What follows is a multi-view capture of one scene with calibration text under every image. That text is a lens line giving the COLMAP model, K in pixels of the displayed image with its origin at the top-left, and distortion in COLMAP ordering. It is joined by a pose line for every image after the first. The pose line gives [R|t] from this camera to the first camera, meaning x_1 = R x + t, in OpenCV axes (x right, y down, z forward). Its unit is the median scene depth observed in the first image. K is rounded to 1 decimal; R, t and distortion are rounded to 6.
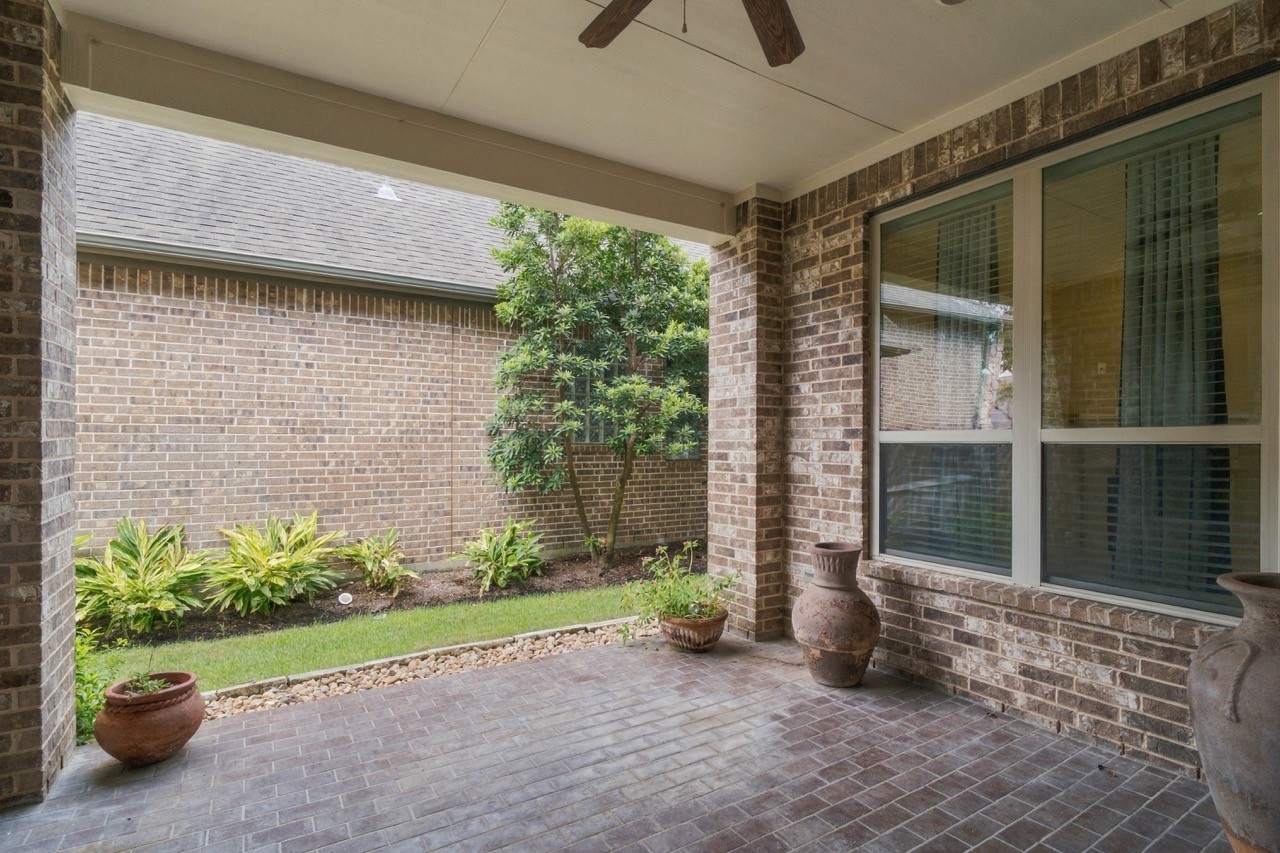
lens RADIAL K [[614.8, 0, 628.5], [0, 614.8, 440.0], [0, 0, 1]] dist [0.001867, -0.000618]
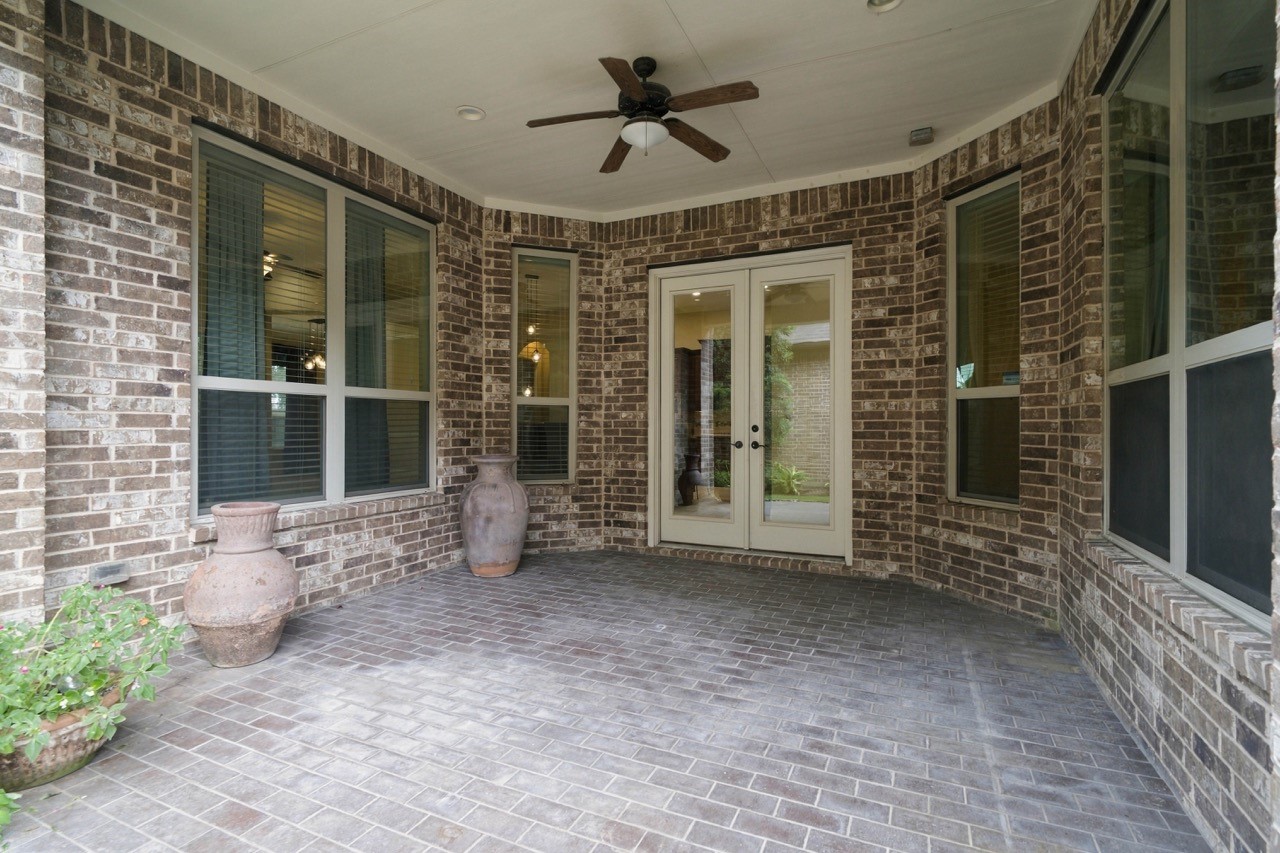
lens RADIAL K [[614.8, 0, 632.4], [0, 614.8, 424.4], [0, 0, 1]] dist [0.001867, -0.000618]
pose [[-0.548923, 0.001004, 0.835872, -0.701232], [-0.004495, 0.999981, -0.004153, 0.059493], [-0.835861, -0.006037, -0.548908, 1.029199]]
